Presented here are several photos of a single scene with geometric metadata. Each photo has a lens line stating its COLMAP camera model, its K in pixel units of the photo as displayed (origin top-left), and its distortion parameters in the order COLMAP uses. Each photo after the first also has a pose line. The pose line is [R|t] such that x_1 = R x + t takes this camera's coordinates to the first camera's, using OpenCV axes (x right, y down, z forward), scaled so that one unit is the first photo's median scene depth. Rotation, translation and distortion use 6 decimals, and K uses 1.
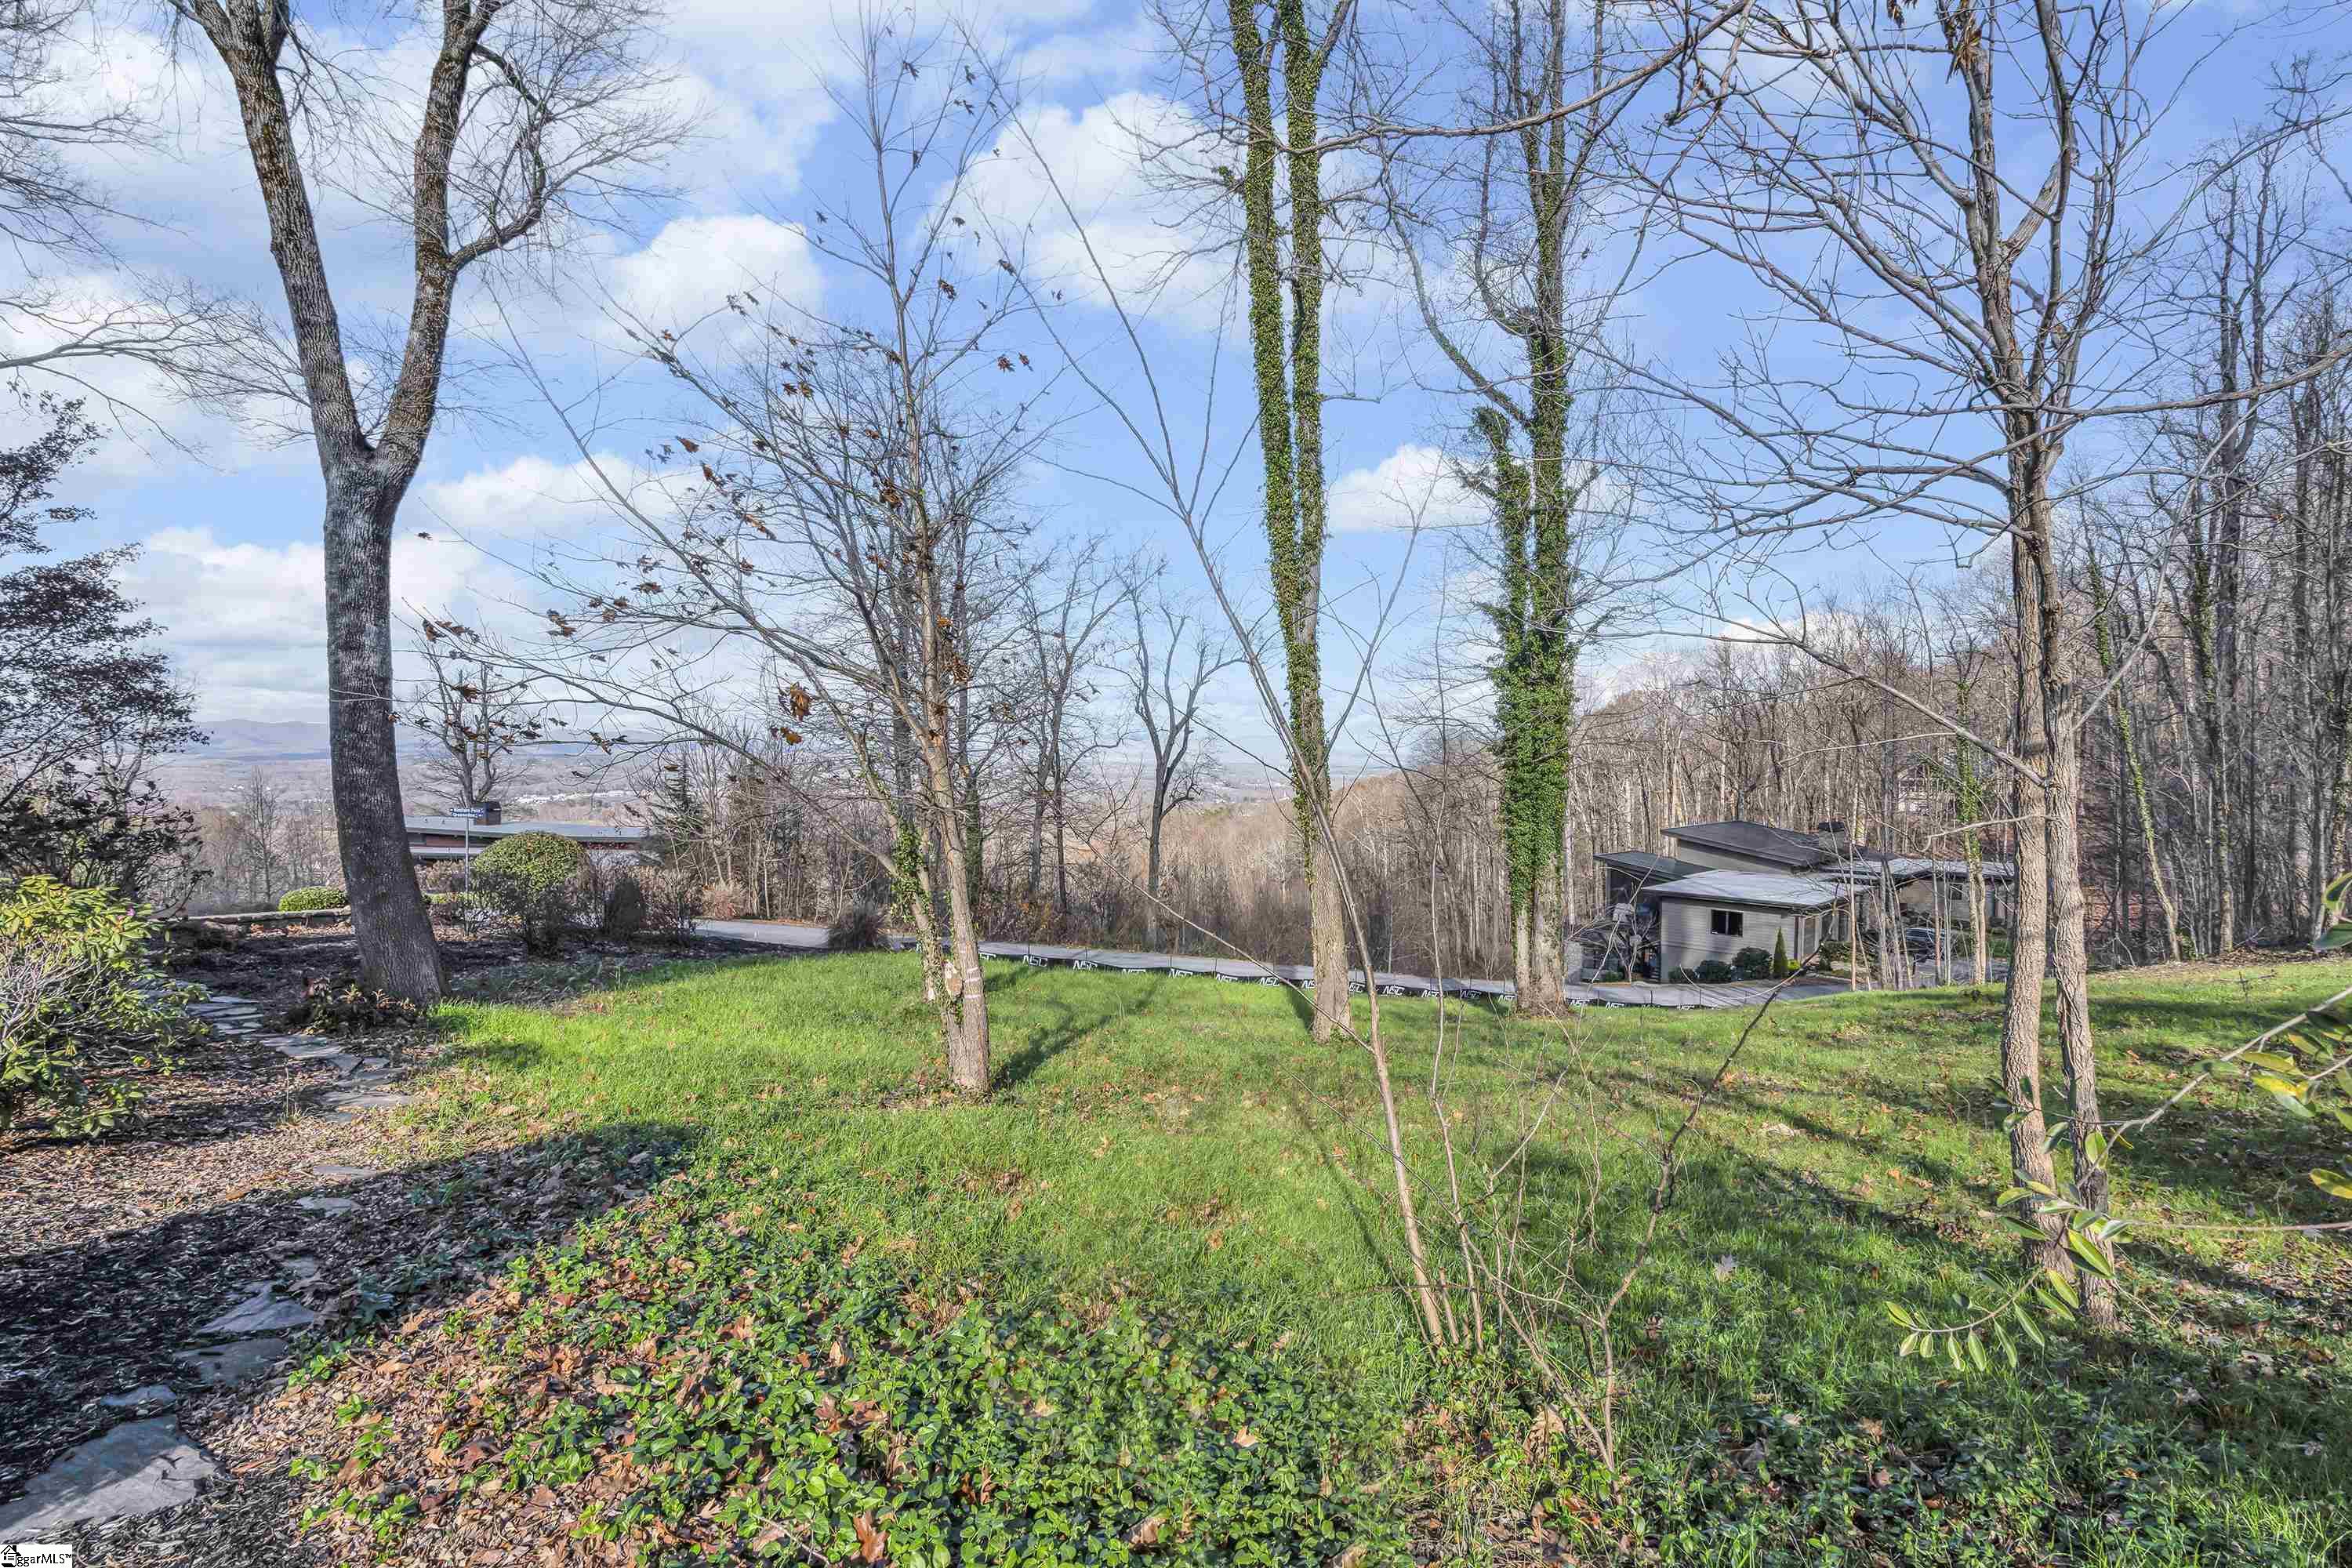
lens RADIAL K [[1078.7, 0, 1166.2], [0, 1078.7, 792.4], [0, 0, 1]] dist [-0.010341, 0.001926]
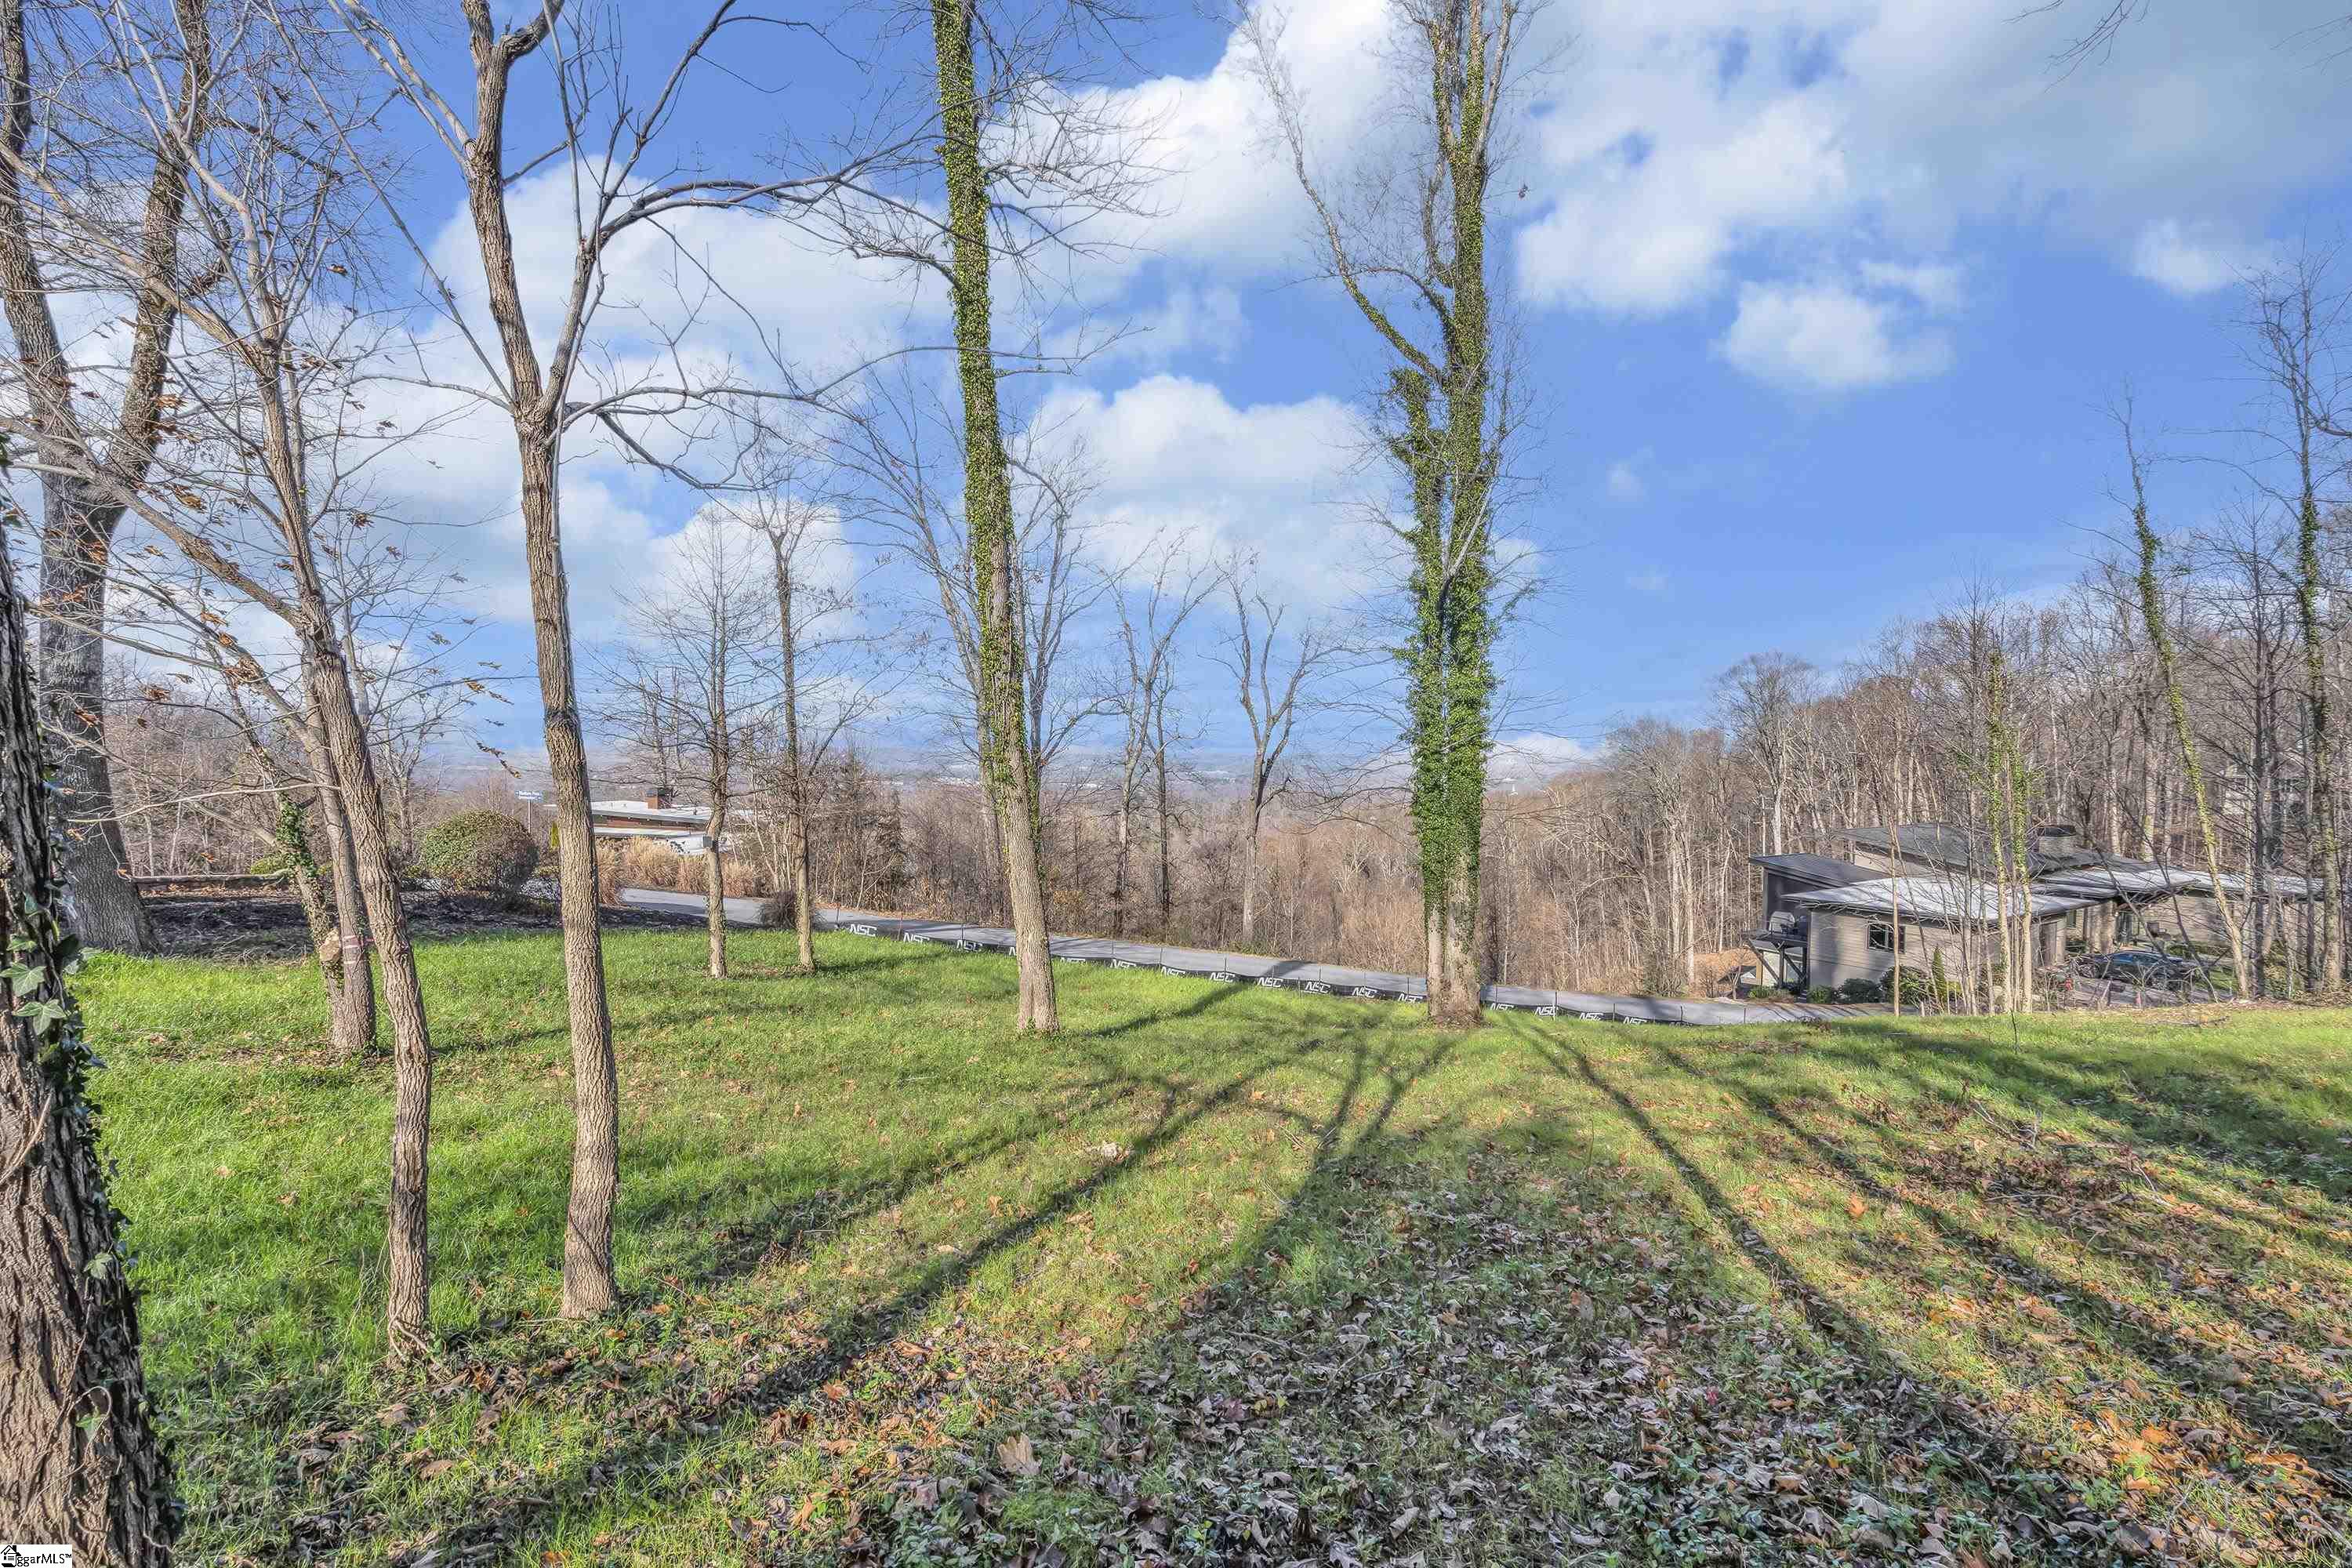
lens RADIAL K [[1078.7, 0, 1173.0], [0, 1078.7, 793.4], [0, 0, 1]] dist [-0.010341, 0.001926]
pose [[0.978310, 0.009430, -0.206933, 0.276860], [-0.007850, 0.999933, 0.008457, 0.002407], [0.206999, -0.006649, 0.978318, 0.043174]]
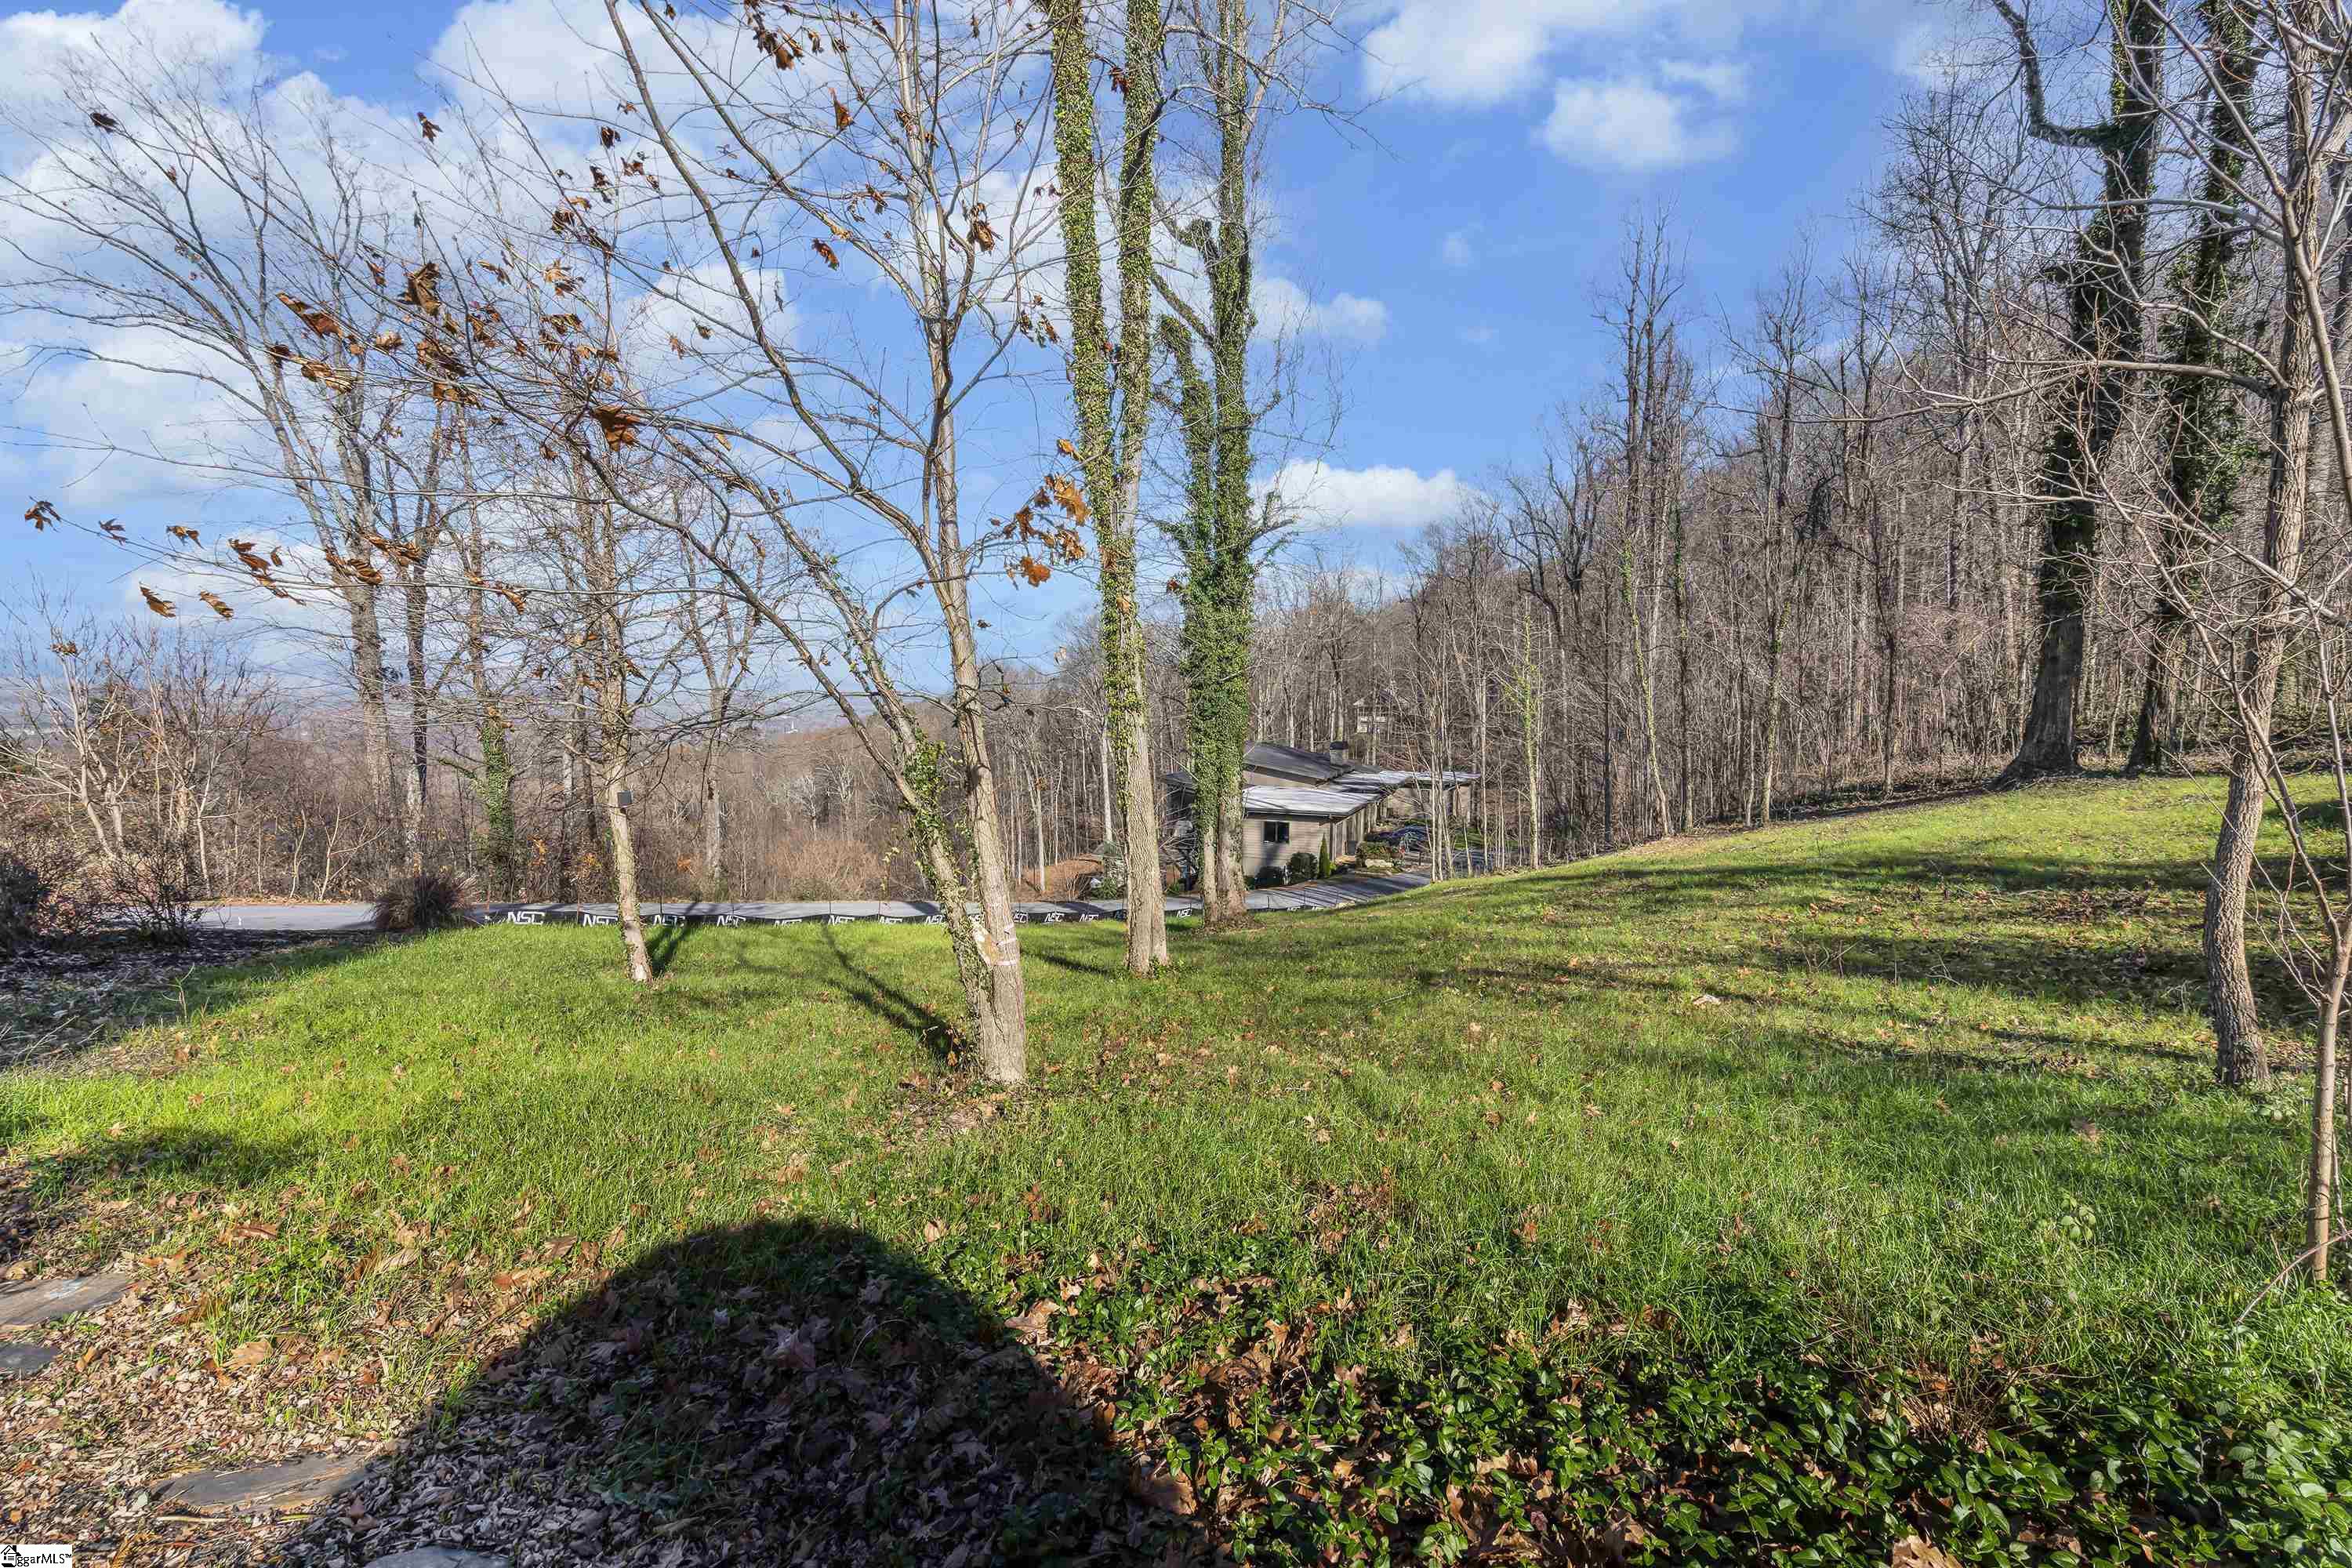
lens RADIAL K [[1078.7, 0, 1186.8], [0, 1078.7, 783.6], [0, 0, 1]] dist [-0.010341, 0.001926]
pose [[0.888612, -0.035599, 0.457276, -0.140151], [0.009674, 0.998216, 0.058913, 0.007481], [-0.458557, -0.047927, 0.887372, 0.098428]]
